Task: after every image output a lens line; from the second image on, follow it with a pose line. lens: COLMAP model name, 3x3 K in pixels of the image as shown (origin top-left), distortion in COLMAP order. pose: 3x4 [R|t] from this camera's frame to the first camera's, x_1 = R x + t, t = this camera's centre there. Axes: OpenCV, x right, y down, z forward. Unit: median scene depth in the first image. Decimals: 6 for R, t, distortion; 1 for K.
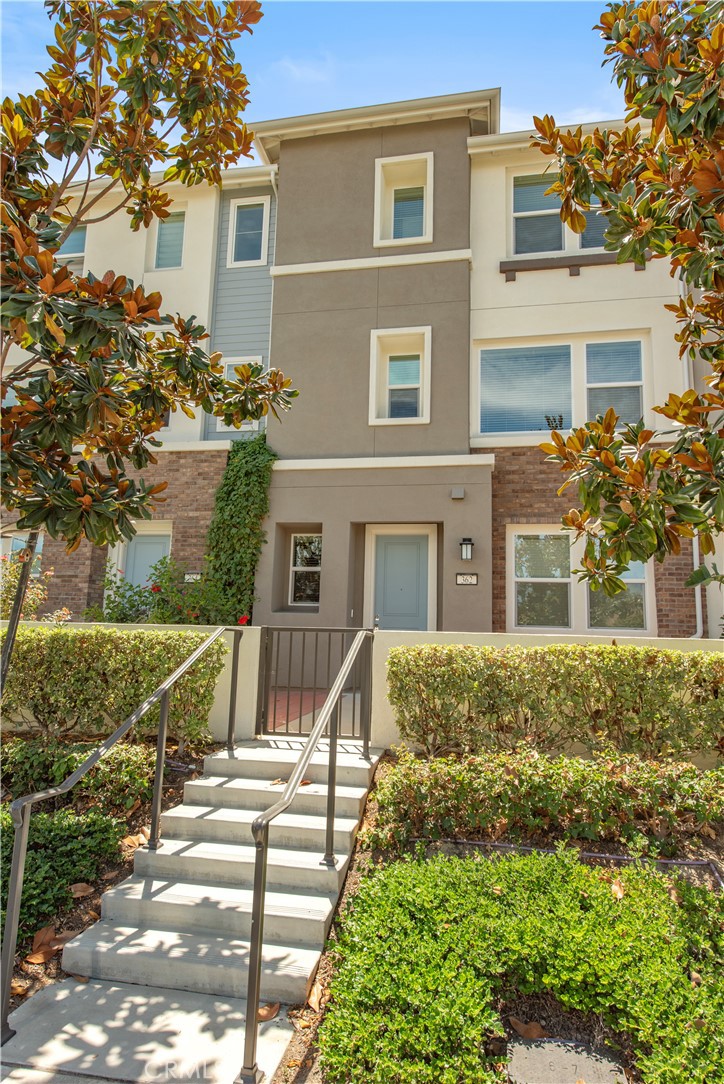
lens RADIAL K [[665.0, 0, 359.5], [0, 665.0, 542.4], [0, 0, 1]] dist [0.002012, -0.000368]
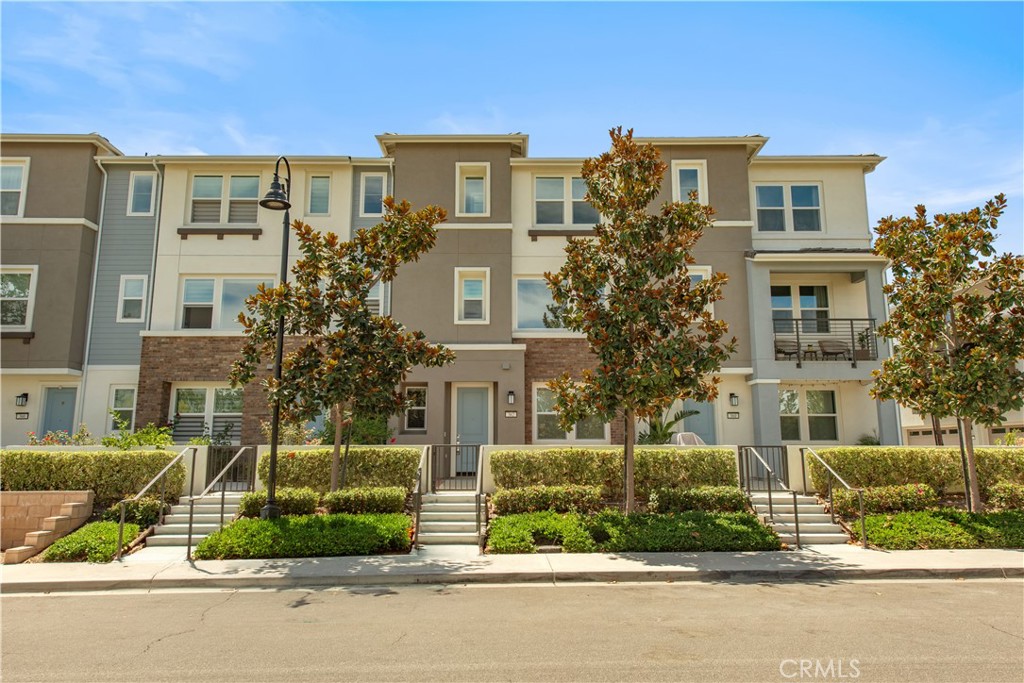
lens RADIAL K [[708.9, 0, 513.4], [0, 708.9, 341.5], [0, 0, 1]] dist [0.002466, 0.000146]
pose [[0.980748, -0.000377, 0.195278, -0.199517], [0.000788, 0.999998, -0.002030, -0.132218], [-0.195277, 0.002144, 0.980746, -0.853778]]
